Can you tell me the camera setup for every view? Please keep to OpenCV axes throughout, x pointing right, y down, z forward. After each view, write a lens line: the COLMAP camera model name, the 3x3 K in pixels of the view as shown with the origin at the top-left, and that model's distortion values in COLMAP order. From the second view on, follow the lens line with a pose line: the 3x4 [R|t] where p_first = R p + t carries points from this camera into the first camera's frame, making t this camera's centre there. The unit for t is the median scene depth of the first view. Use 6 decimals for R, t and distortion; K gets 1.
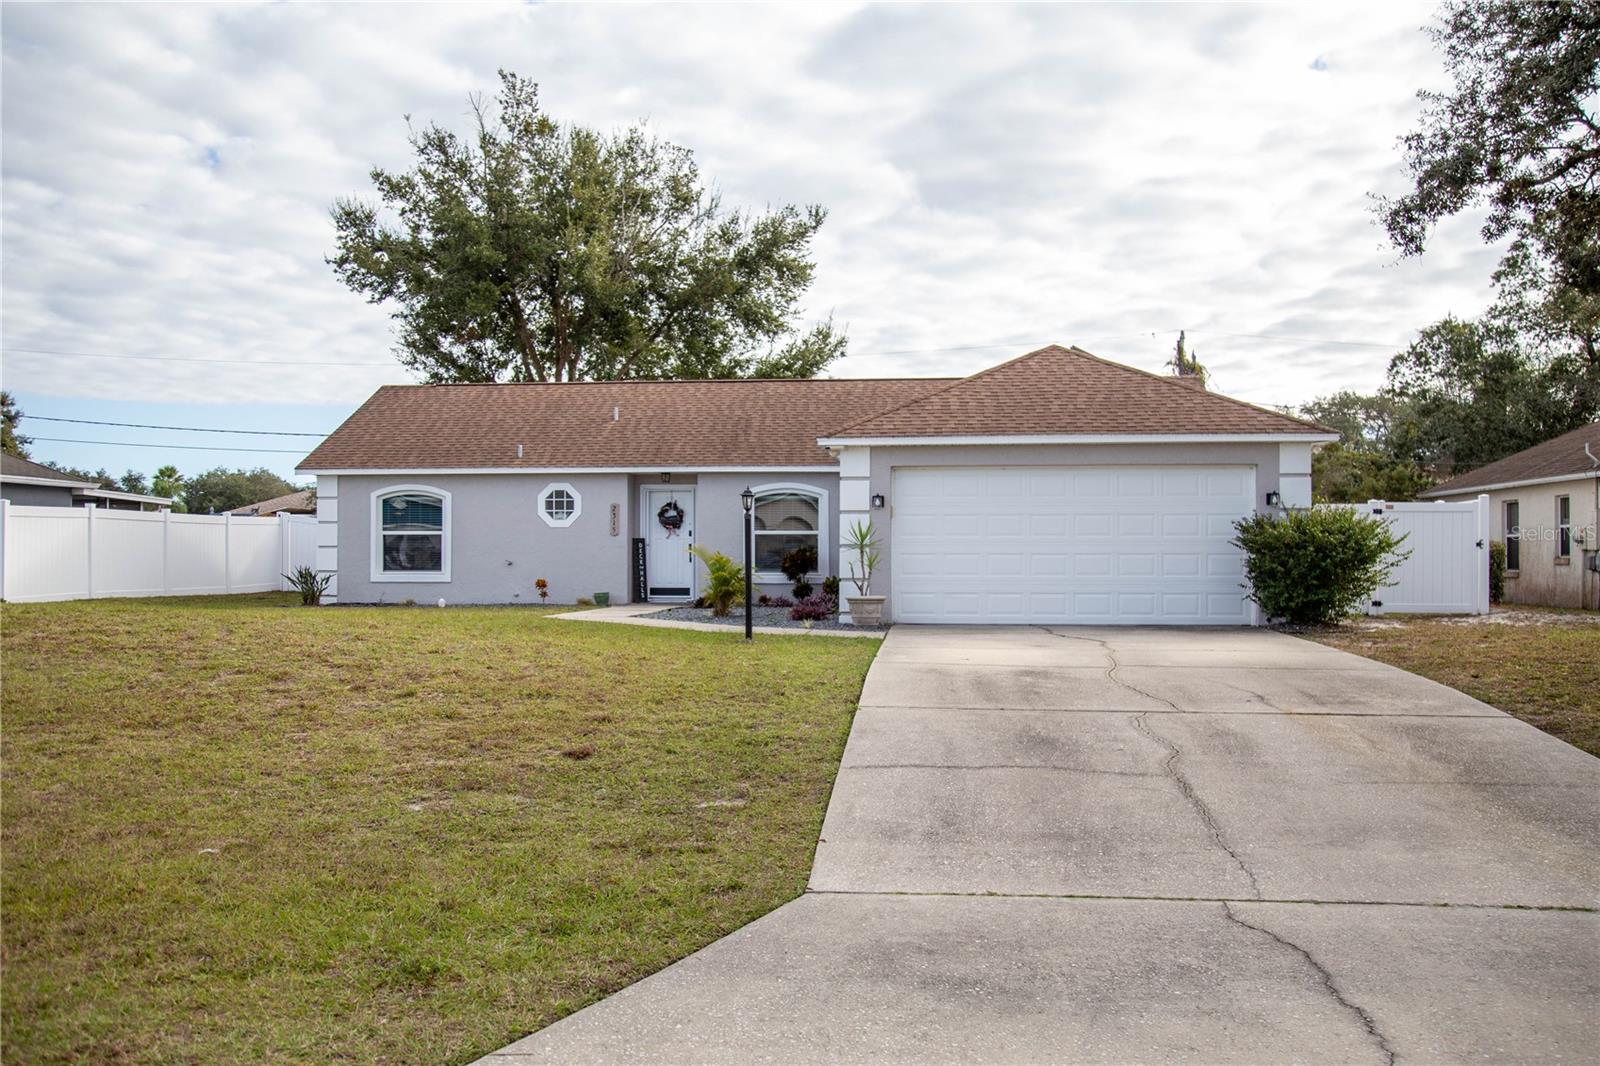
lens RADIAL K [[1428.0, 0, 800.2], [0, 1428.0, 536.9], [0, 0, 1]] dist [-0.010455, -0.006423]
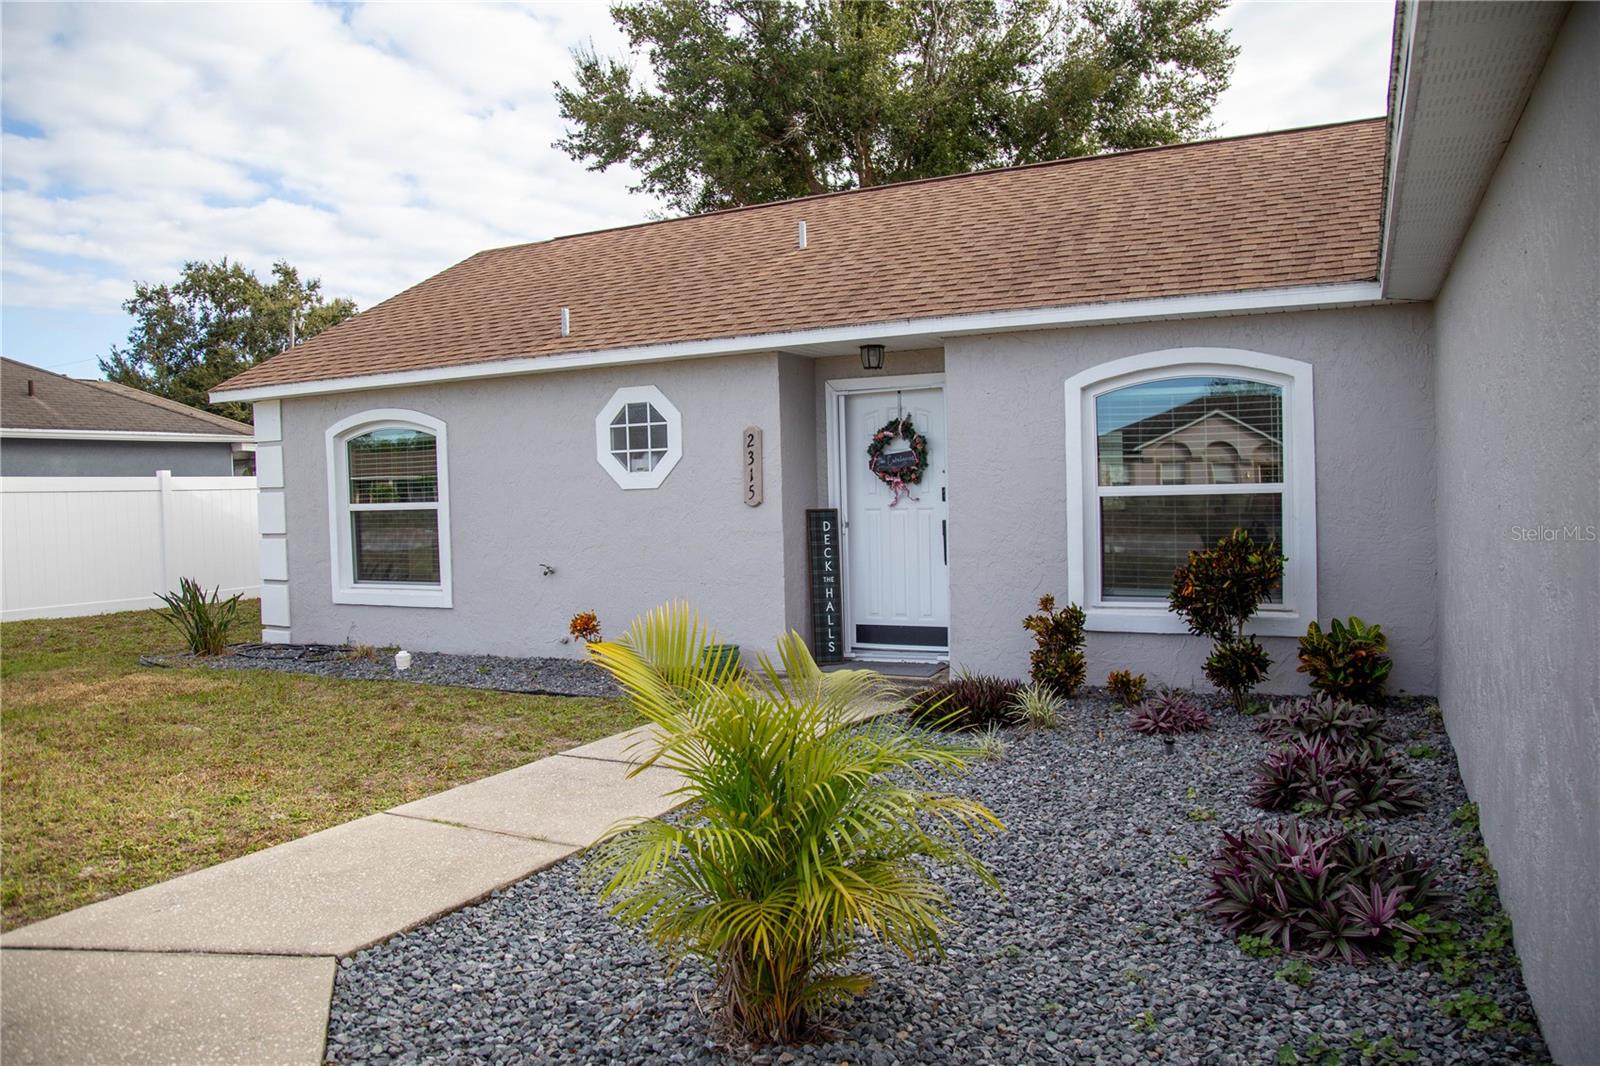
lens RADIAL K [[1149.8, 0, 801.8], [0, 1149.8, 533.9], [0, 0, 1]] dist [-0.125311, 0.076566]
pose [[0.936128, -0.010732, -0.351497, -0.000573], [0.031593, 0.998059, 0.053669, -0.010132], [0.350238, -0.061346, 0.934650, 0.683347]]
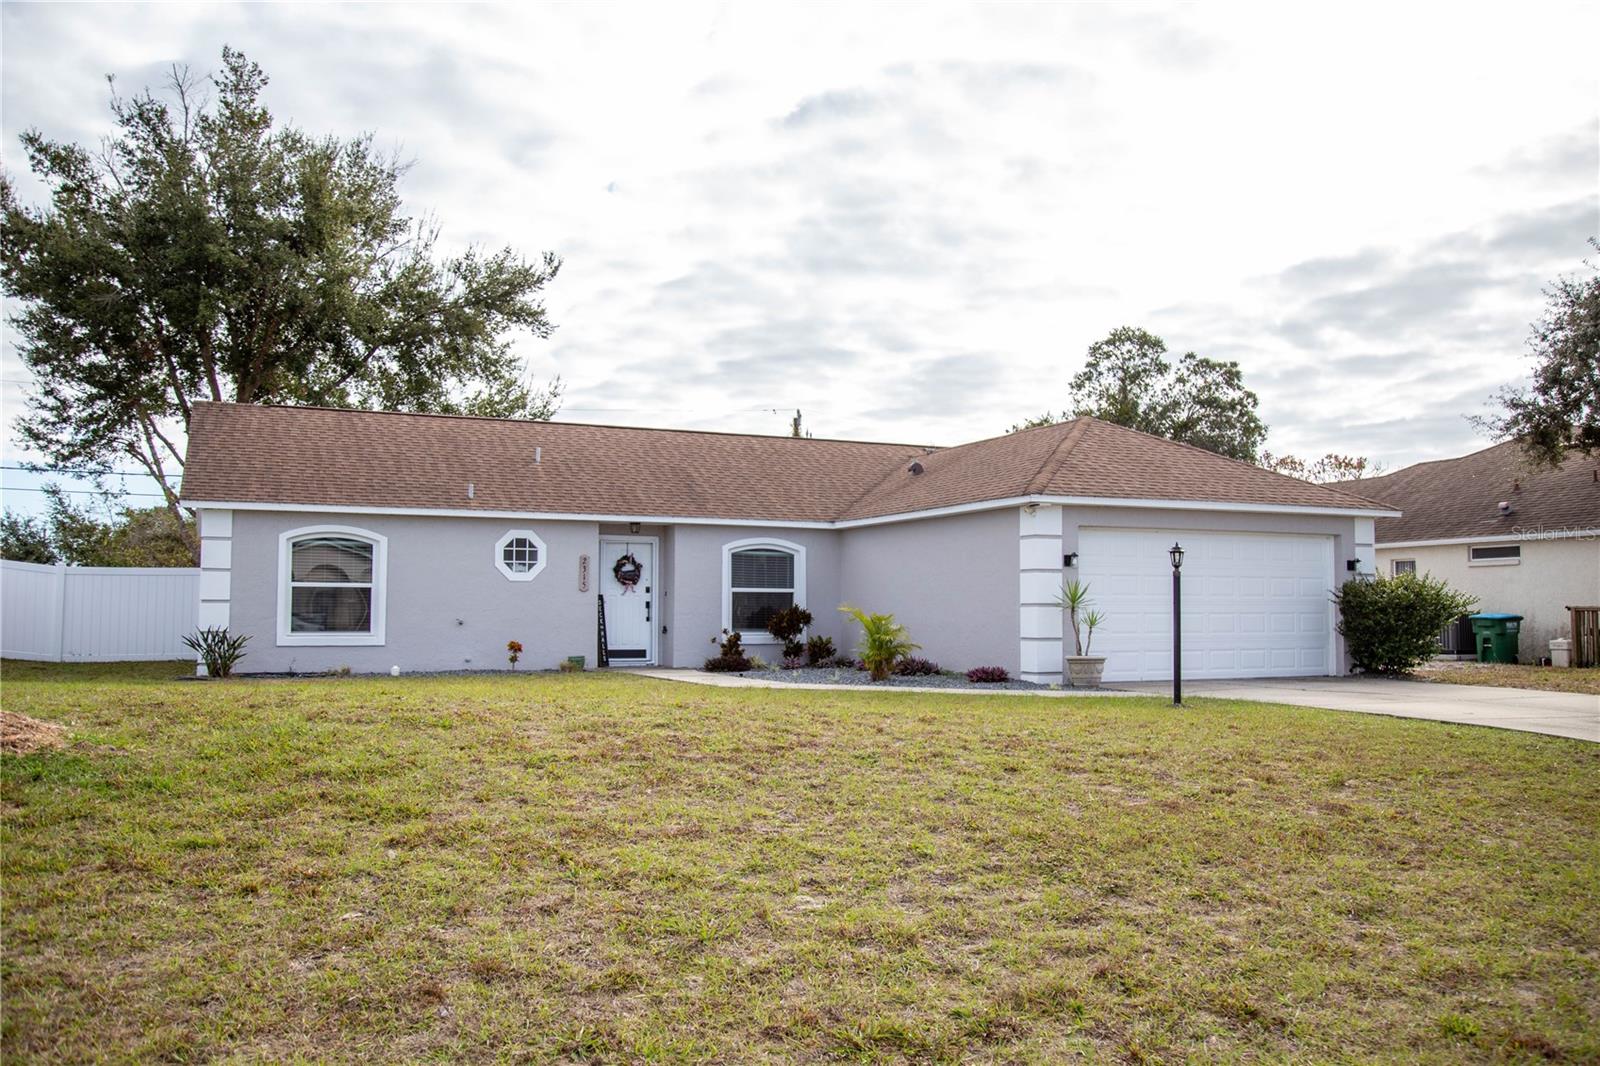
lens RADIAL K [[1312.7, 0, 836.2], [0, 1312.7, 534.8], [0, 0, 1]] dist [-0.094354, 0.095597]
pose [[0.851672, 0.033334, 0.523014, -0.415018], [-0.008861, 0.998748, -0.049225, 0.002488], [-0.524000, 0.037289, 0.850901, 0.223976]]
